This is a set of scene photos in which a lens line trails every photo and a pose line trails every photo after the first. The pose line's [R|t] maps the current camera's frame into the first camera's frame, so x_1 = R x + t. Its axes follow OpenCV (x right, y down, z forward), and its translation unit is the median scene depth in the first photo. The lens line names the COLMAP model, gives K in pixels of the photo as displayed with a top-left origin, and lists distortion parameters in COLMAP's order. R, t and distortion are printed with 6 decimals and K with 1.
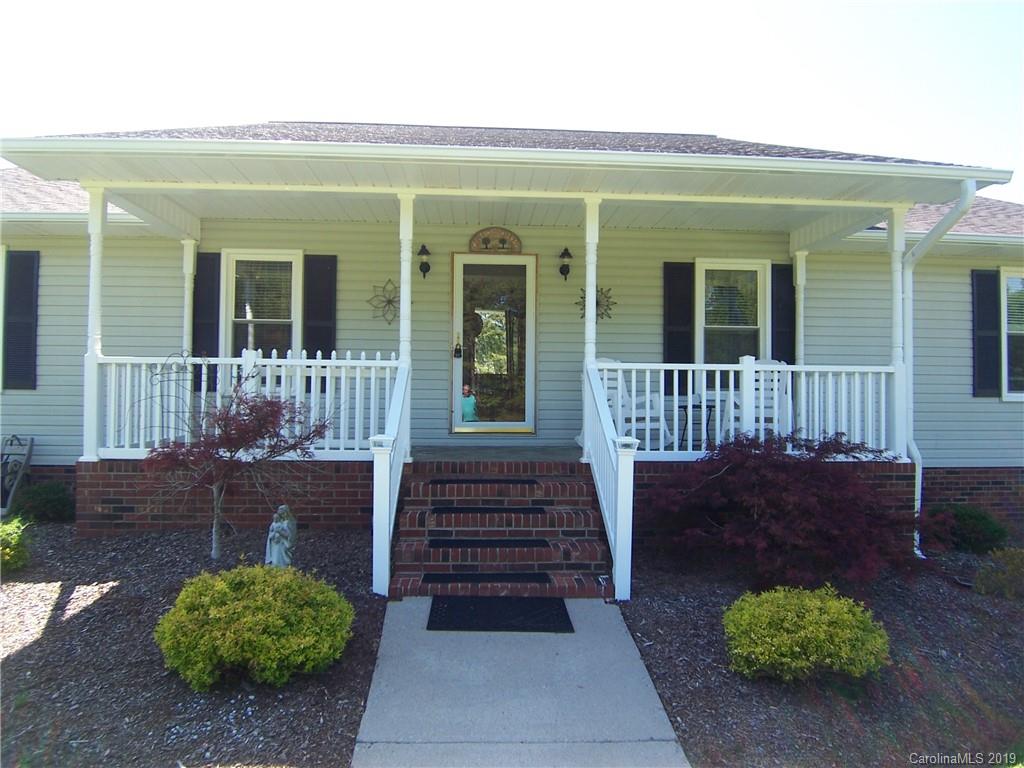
lens RADIAL K [[688.6, 0, 512.0], [0, 688.6, 384.0], [0, 0, 1]] dist [-0.003699, -0.068013]
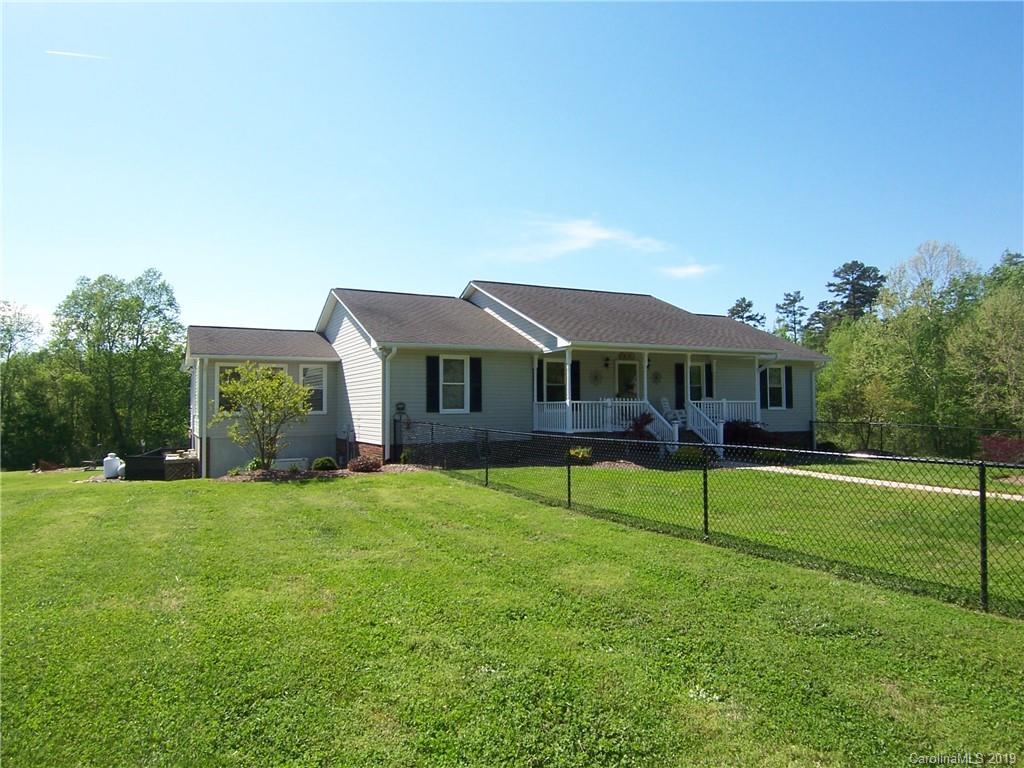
lens RADIAL K [[688.6, 0, 512.0], [0, 688.6, 384.0], [0, 0, 1]] dist [-0.003699, -0.068013]
pose [[0.917313, -0.002838, 0.398157, -1.586224], [0.014723, 0.999533, -0.026794, -0.025897], [-0.397895, 0.030441, 0.916926, -1.389484]]
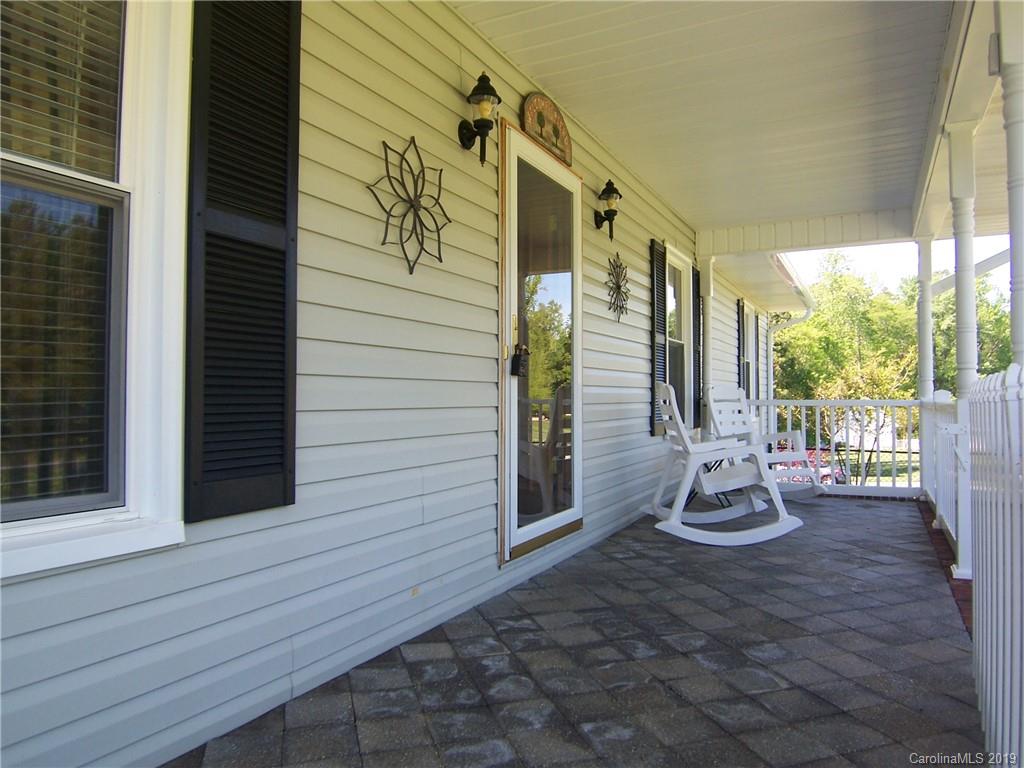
lens RADIAL K [[688.6, 0, 512.0], [0, 688.6, 384.0], [0, 0, 1]] dist [-0.003699, -0.068013]
pose [[0.528147, 0.008733, 0.849108, -0.434754], [-0.011621, 0.999928, -0.003056, -0.032757], [-0.849074, -0.008254, 0.528210, 0.786227]]
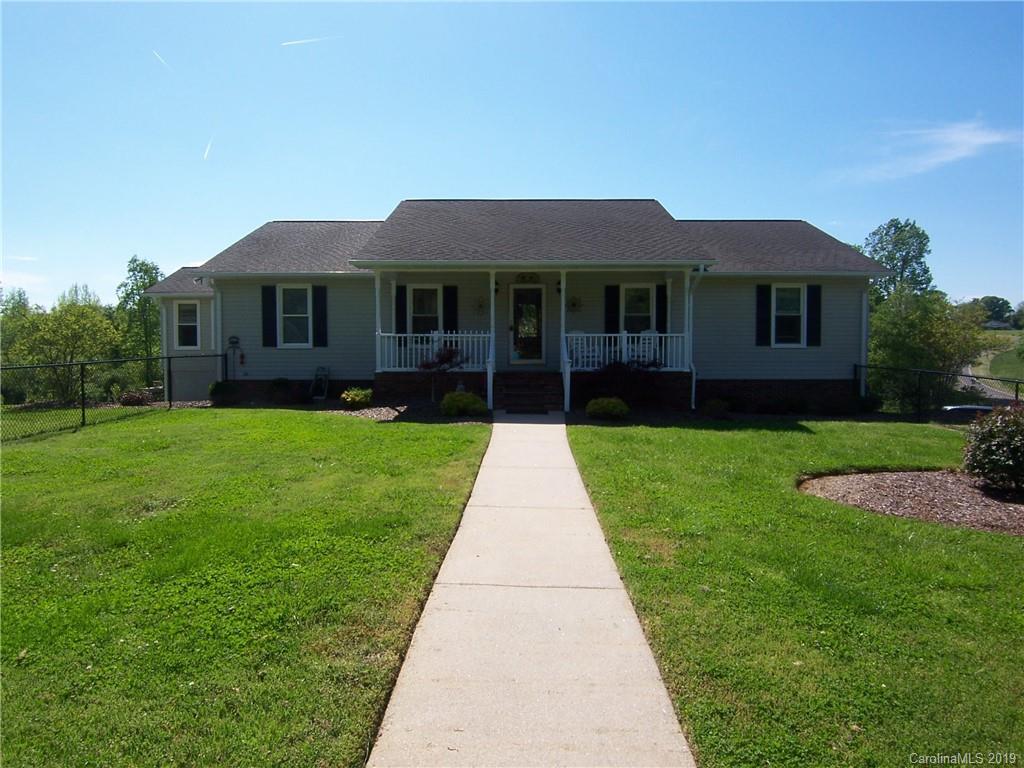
lens RADIAL K [[688.6, 0, 512.0], [0, 688.6, 384.0], [0, 0, 1]] dist [-0.003699, -0.068013]
pose [[0.997663, -0.007106, -0.067951, 0.074579], [0.011494, 0.997858, 0.064406, -0.009549], [0.067348, -0.065037, 0.995608, -1.249642]]
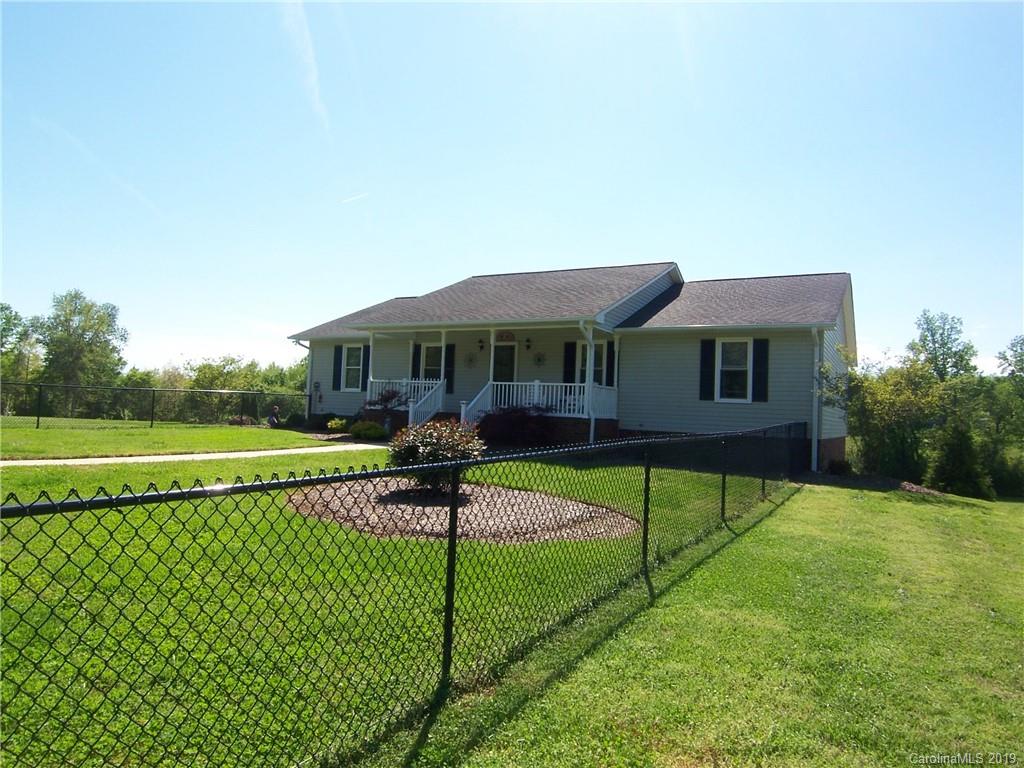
lens RADIAL K [[688.6, 0, 512.0], [0, 688.6, 384.0], [0, 0, 1]] dist [-0.003699, -0.068013]
pose [[0.839676, 0.002417, -0.543083, 1.431583], [-0.027001, 0.998939, -0.037301, 0.068730], [0.542416, 0.045985, 0.838850, -1.175590]]
